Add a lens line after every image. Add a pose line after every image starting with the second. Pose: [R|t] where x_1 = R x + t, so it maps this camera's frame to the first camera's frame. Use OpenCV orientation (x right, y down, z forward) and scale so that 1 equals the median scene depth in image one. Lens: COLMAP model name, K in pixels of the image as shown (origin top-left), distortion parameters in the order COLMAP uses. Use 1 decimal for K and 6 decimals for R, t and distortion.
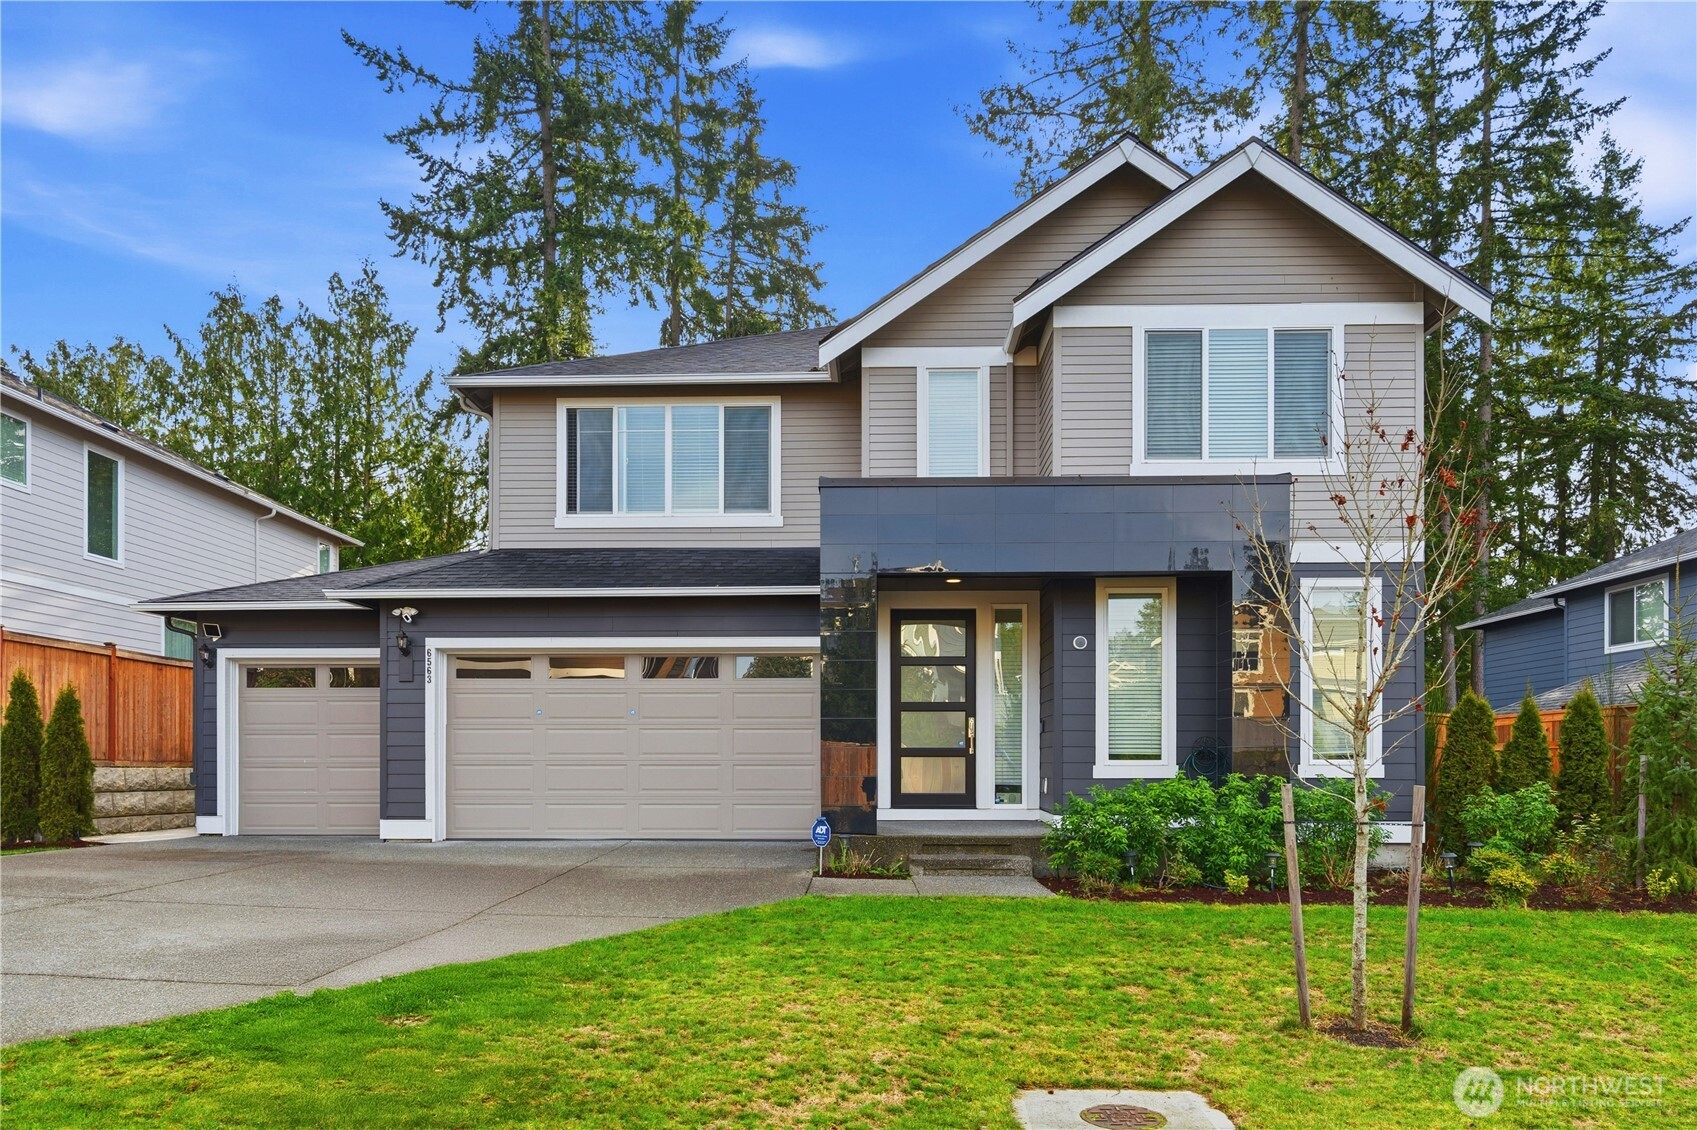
lens RADIAL K [[1164.8, 0, 848.5], [0, 1164.8, 565.0], [0, 0, 1]] dist [-0.007055, -0.001925]
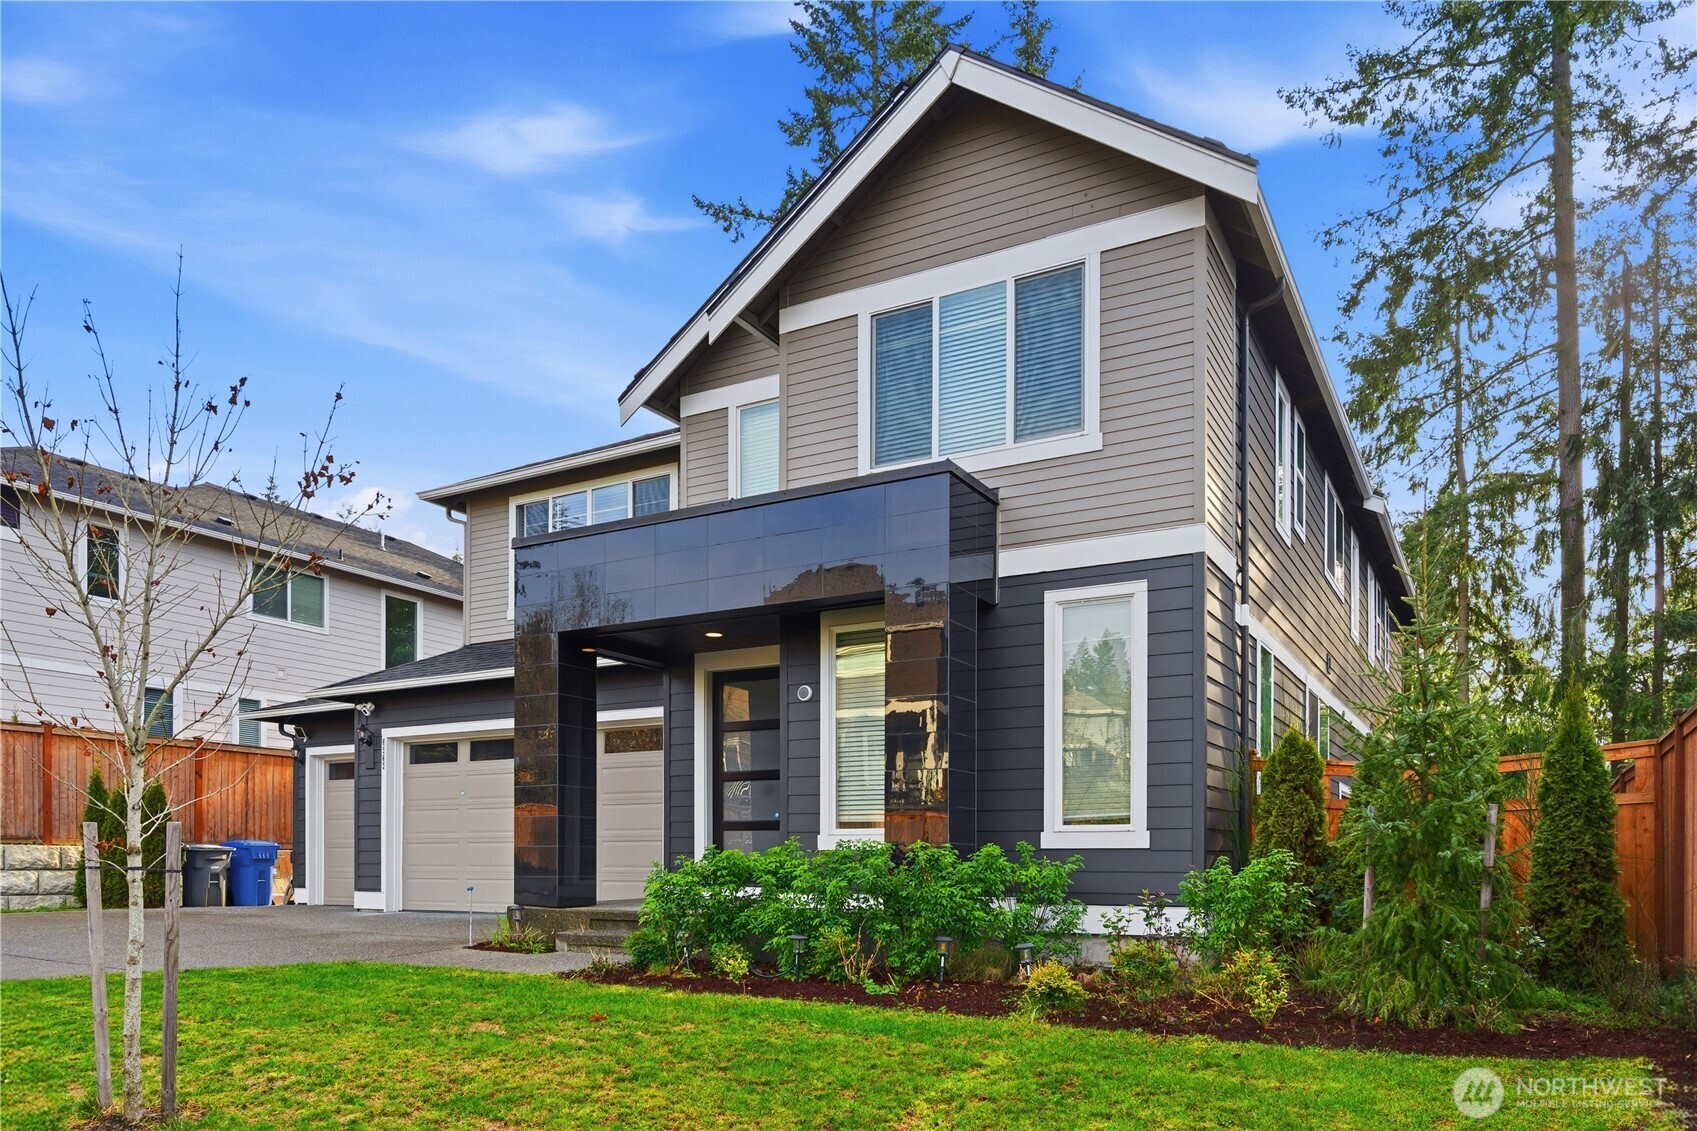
lens RADIAL K [[1167.4, 0, 849.7], [0, 1167.4, 682.0], [0, 0, 1]] dist [-0.002725, -0.000537]
pose [[0.884629, -0.068498, -0.461238, 0.556903], [0.073825, 0.997250, -0.006509, 0.059050], [0.460415, -0.028293, 0.887253, 0.222890]]
